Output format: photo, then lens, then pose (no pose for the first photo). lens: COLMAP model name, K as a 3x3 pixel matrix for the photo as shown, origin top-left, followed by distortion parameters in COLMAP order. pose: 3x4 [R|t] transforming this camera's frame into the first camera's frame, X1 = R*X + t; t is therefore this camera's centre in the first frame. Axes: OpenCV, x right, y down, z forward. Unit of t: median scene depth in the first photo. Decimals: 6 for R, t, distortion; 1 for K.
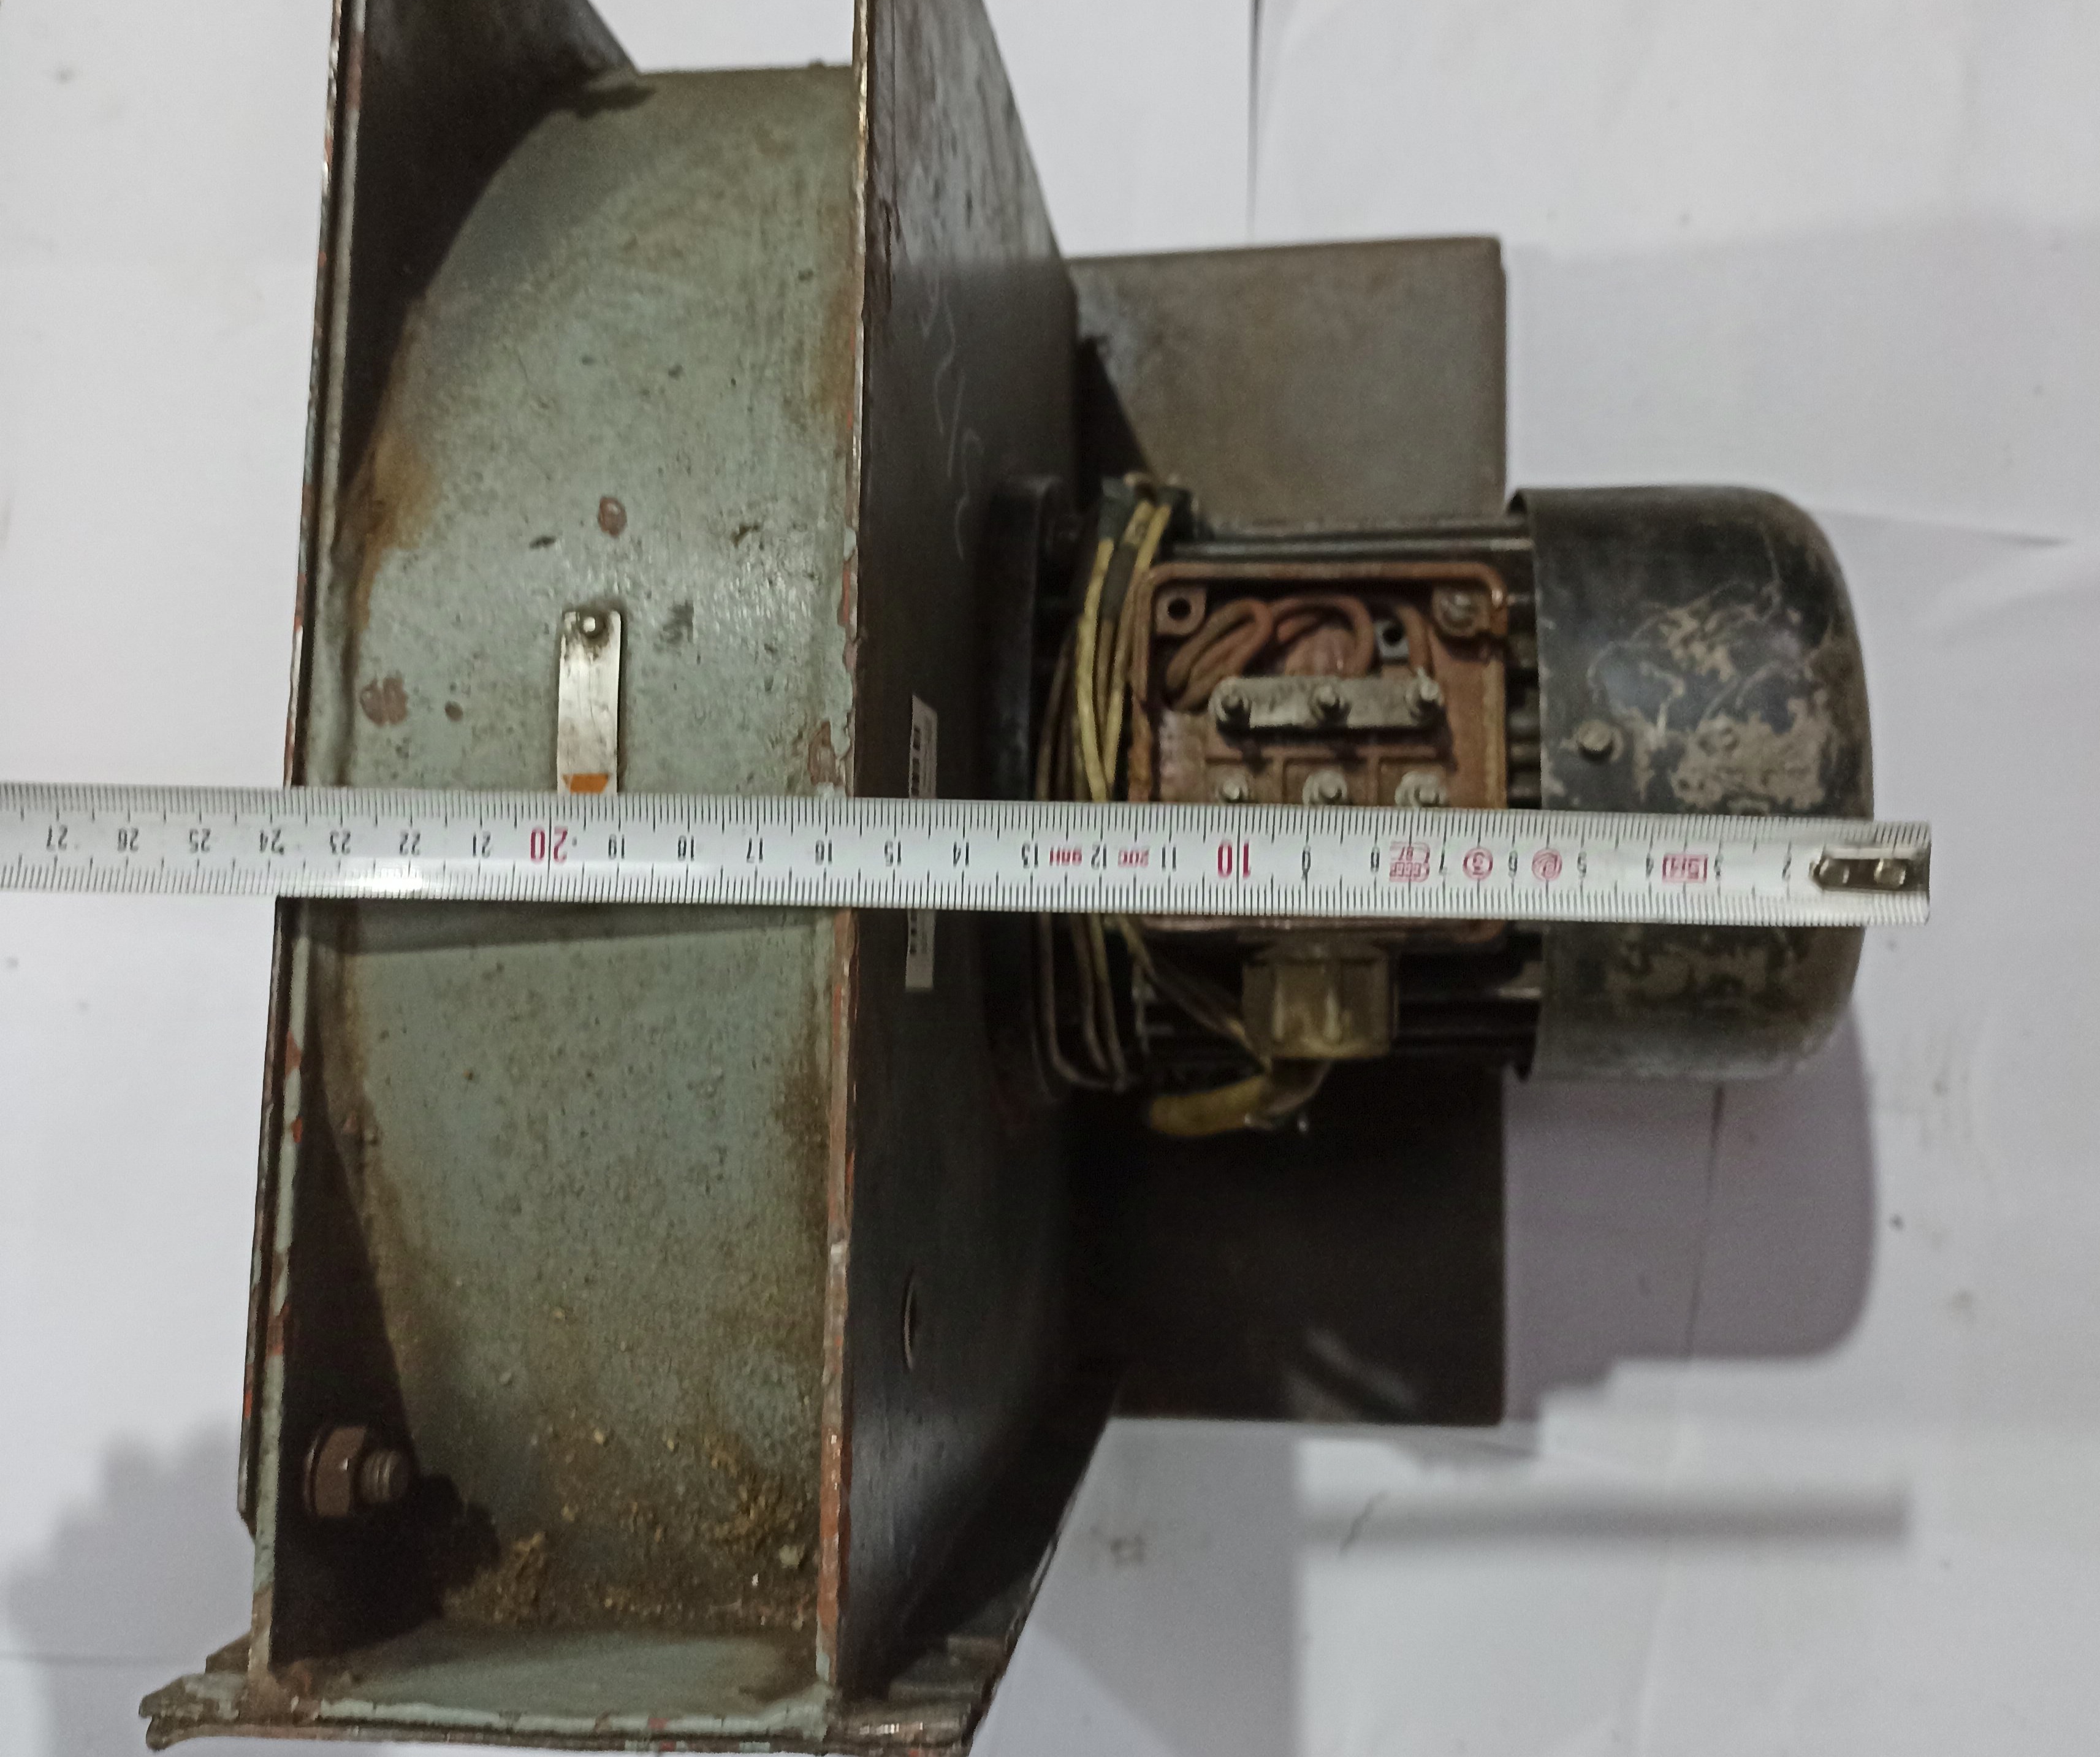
lens RADIAL K [[2081.4, 0, 1050.8], [0, 2081.4, 692.5], [0, 0, 1]] dist [0.011170, -0.028714]
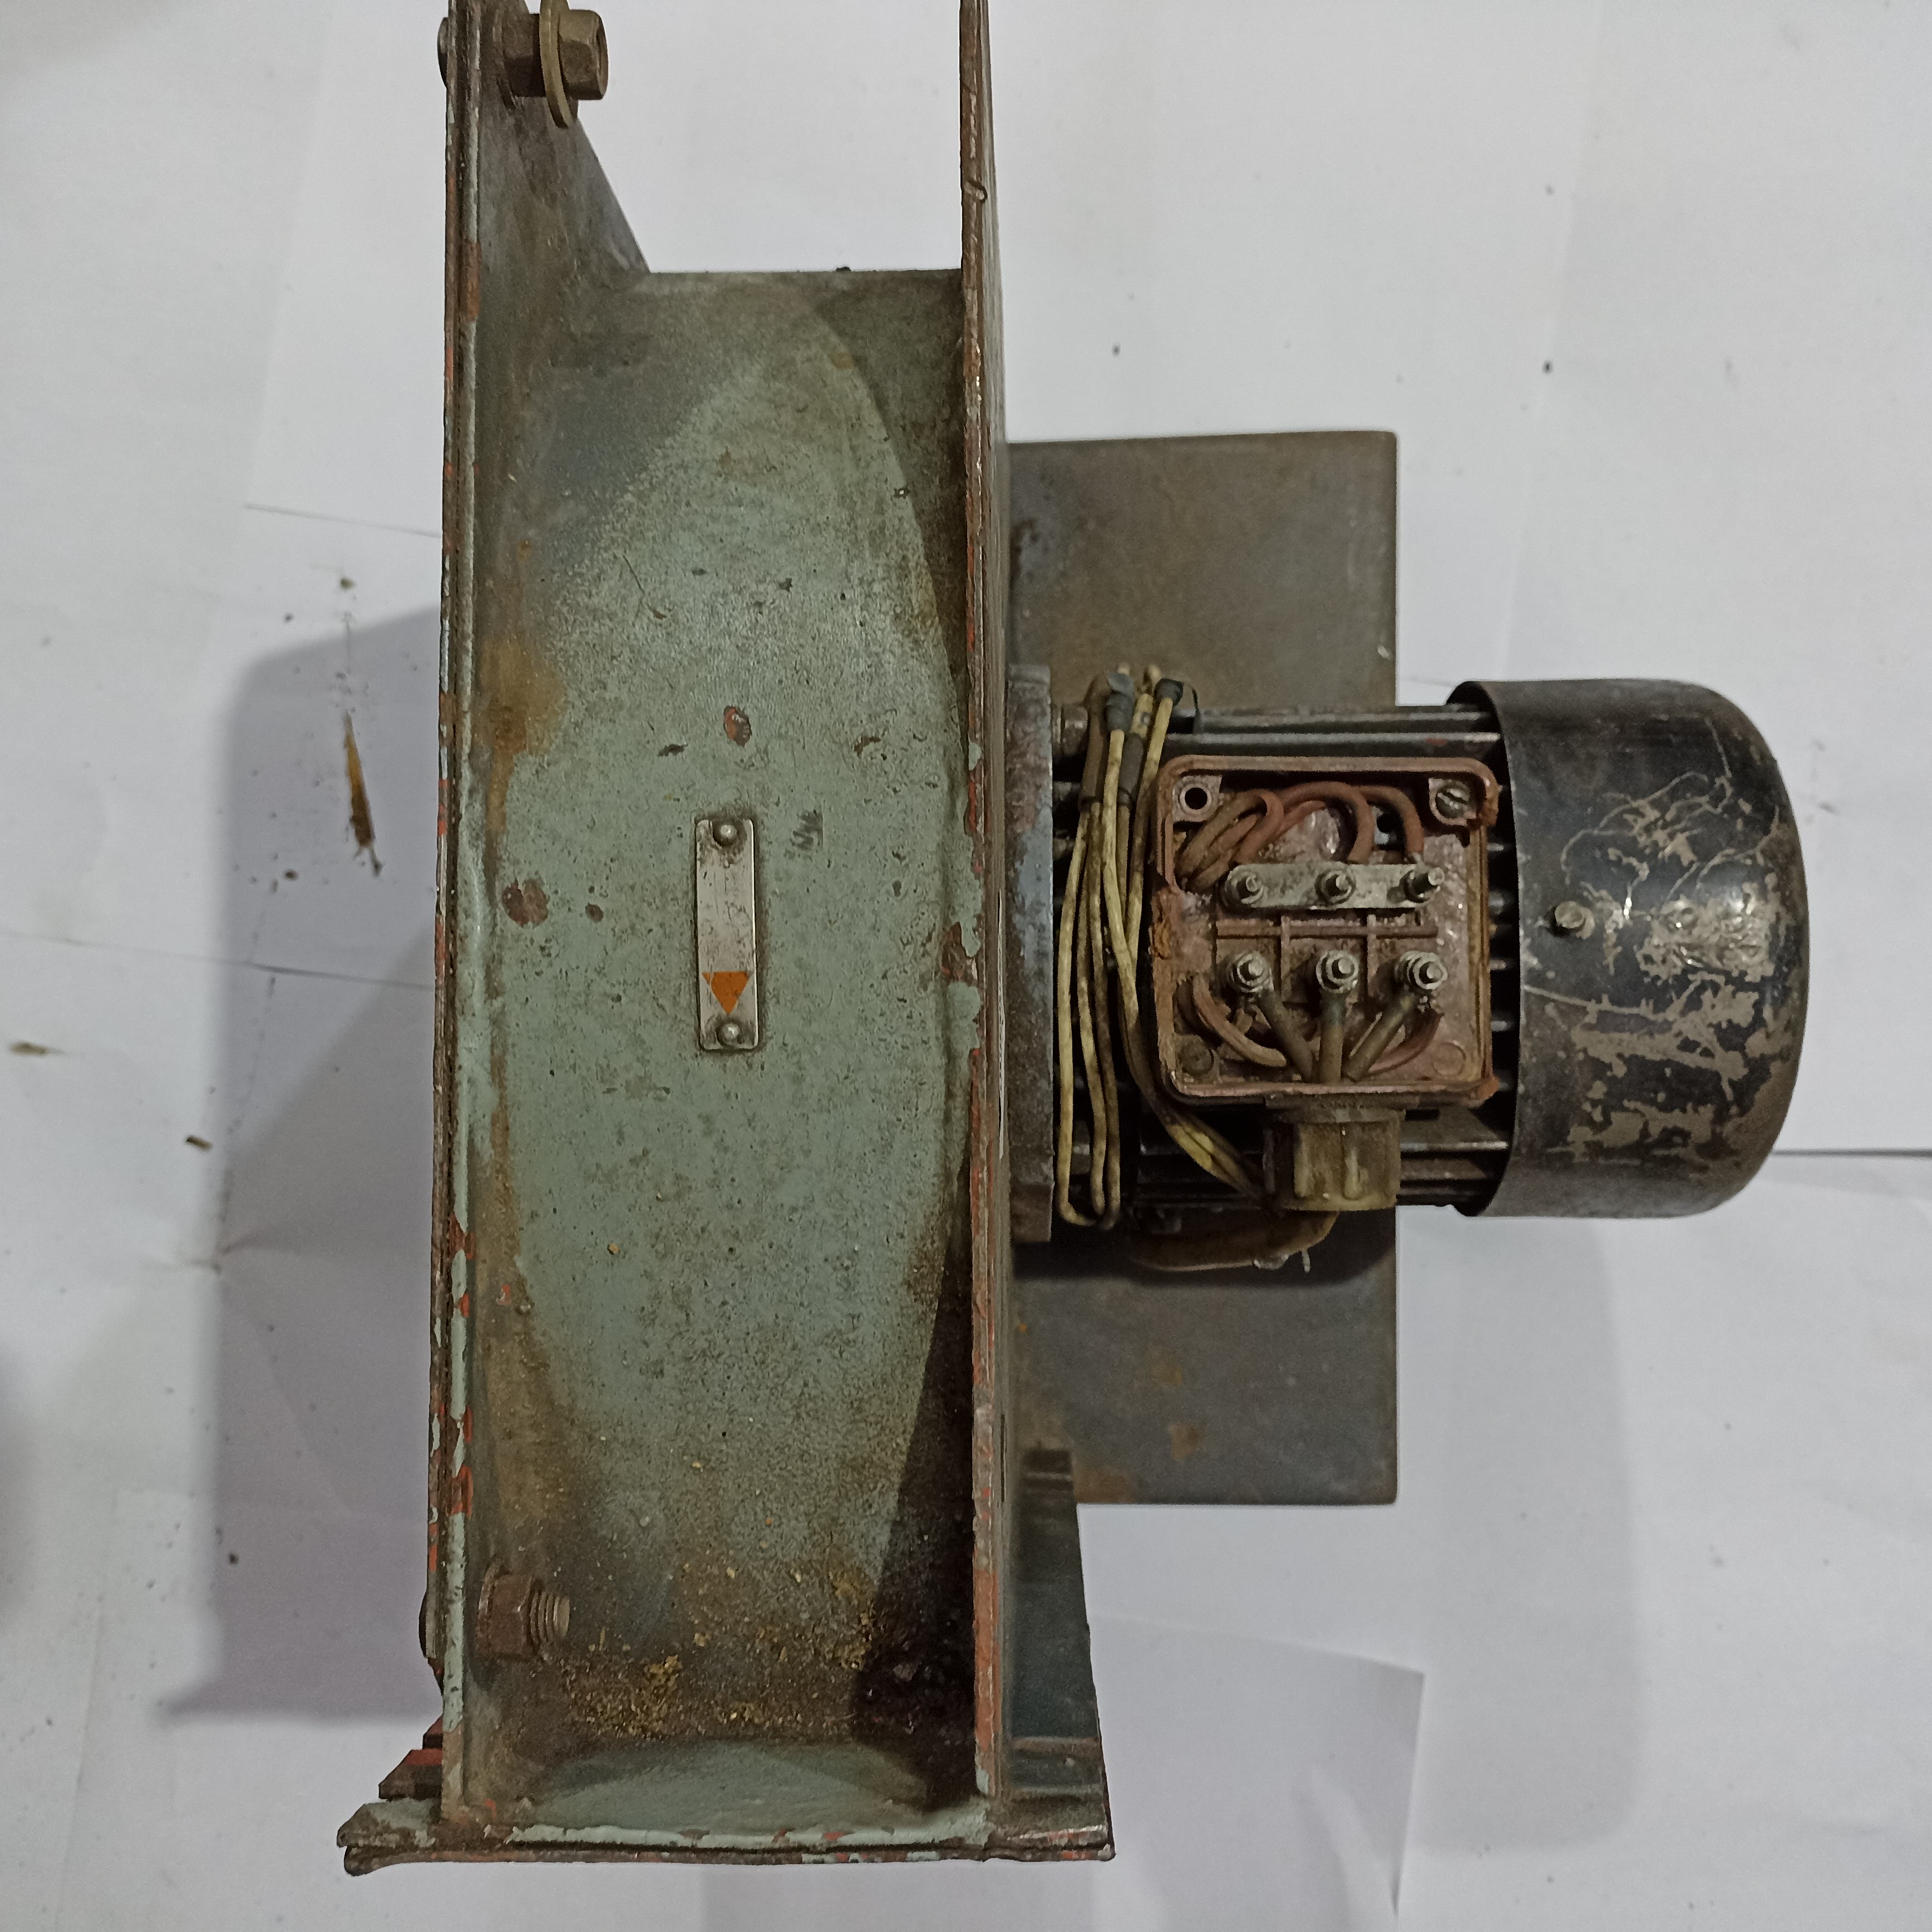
lens RADIAL K [[1876.0, 0, 966.0], [0, 1876.0, 966.0], [0, 0, 1]] dist [0.014578, -0.011298]
pose [[0.997449, -0.002873, 0.071330, -0.163313], [-0.002928, 0.996702, 0.081096, -0.040749], [-0.071327, -0.081098, 0.994151, 0.035907]]
